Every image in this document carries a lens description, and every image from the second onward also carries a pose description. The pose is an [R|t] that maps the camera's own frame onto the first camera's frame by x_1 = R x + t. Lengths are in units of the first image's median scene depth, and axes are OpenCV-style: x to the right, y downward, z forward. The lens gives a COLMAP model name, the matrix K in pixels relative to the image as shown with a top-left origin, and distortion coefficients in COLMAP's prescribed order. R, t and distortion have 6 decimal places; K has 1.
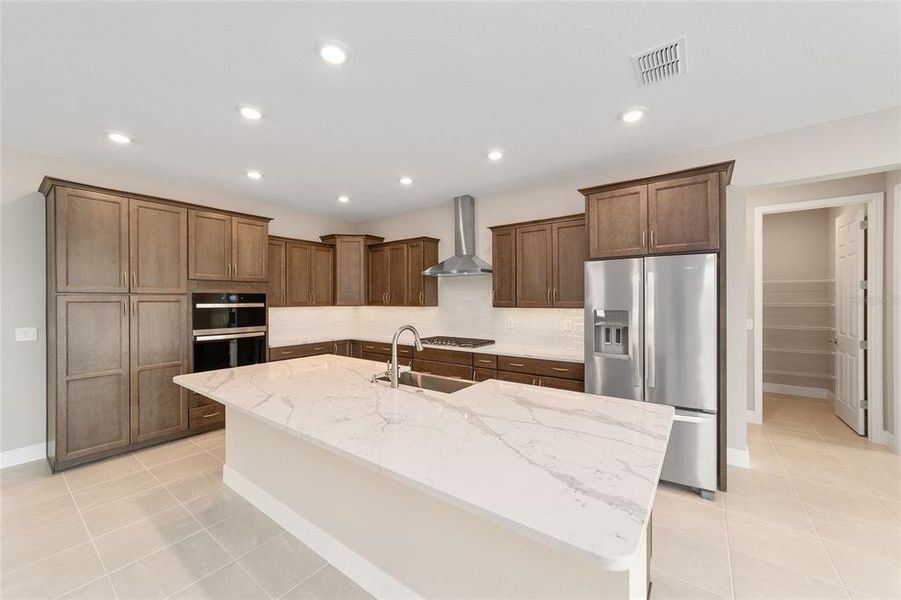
lens RADIAL K [[346.2, 0, 450.5], [0, 346.2, 300.0], [0, 0, 1]] dist [0.000231, -0.000046]
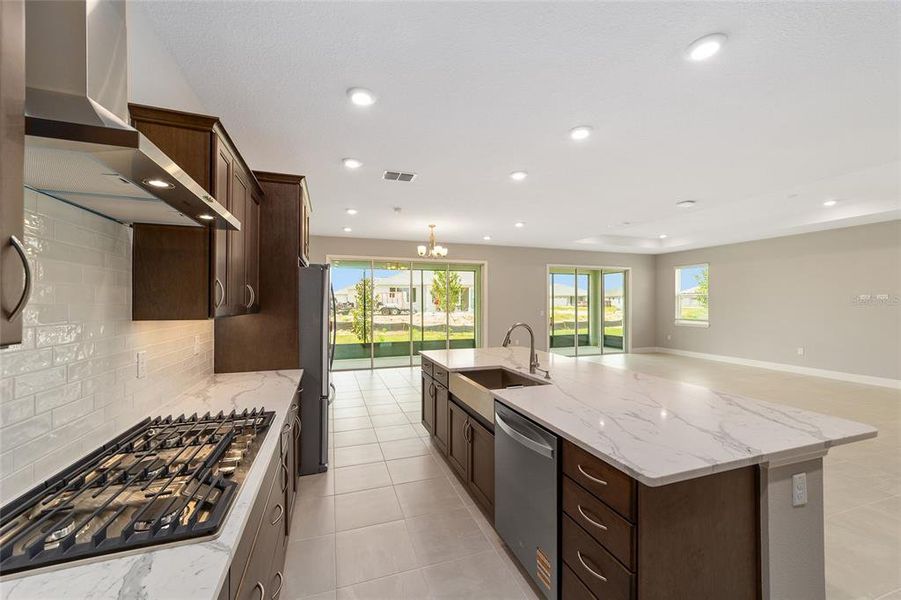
lens RADIAL K [[346.2, 0, 450.5], [0, 346.2, 300.0], [0, 0, 1]] dist [0.000231, -0.000046]
pose [[-0.824652, 0.009004, 0.565568, -0.324560], [0.004163, 0.999943, -0.009849, 0.003048], [-0.565625, -0.005767, -0.824643, 1.139139]]
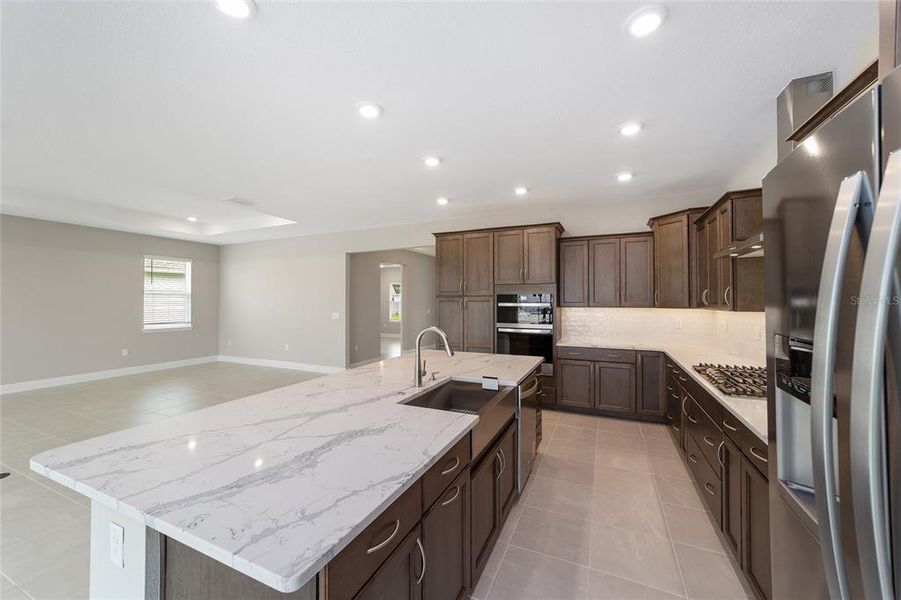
lens RADIAL K [[349.8, 0, 447.5], [0, 349.8, 302.8], [0, 0, 1]] dist [-0.000764, 0.000060]
pose [[0.190316, 0.007336, -0.981696, 0.461382], [-0.002158, 0.999973, 0.007054, 0.001140], [0.981721, 0.000776, 0.190326, 0.481248]]
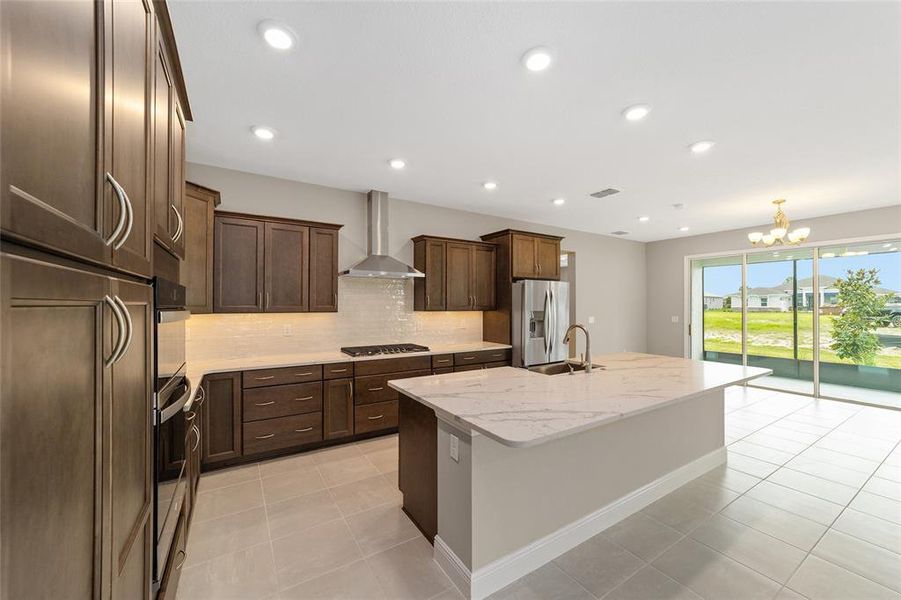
lens RADIAL K [[349.8, 0, 447.5], [0, 349.8, 302.8], [0, 0, 1]] dist [-0.000764, 0.000060]
pose [[0.368887, 0.008601, 0.929435, -0.823228], [-0.003740, 0.999963, -0.007769, 0.002845], [-0.929467, -0.000610, 0.368905, 0.526359]]
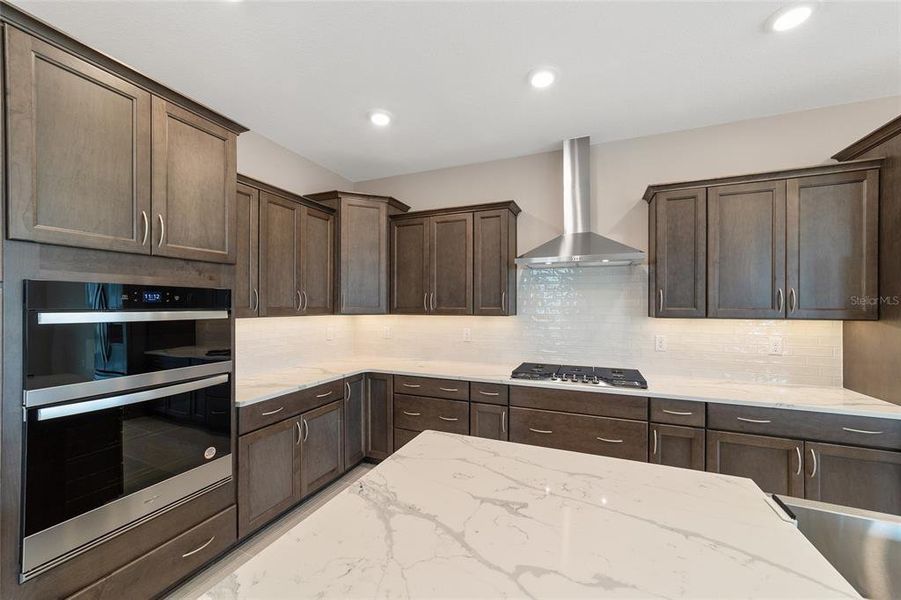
lens RADIAL K [[345.3, 0, 451.0], [0, 345.3, 304.9], [0, 0, 1]] dist [0.003147, 0.000397]
pose [[0.967875, 0.006020, 0.251360, -0.367776], [-0.005428, 0.999981, -0.003049, 0.001991], [-0.251373, 0.001586, 0.967889, 0.488260]]
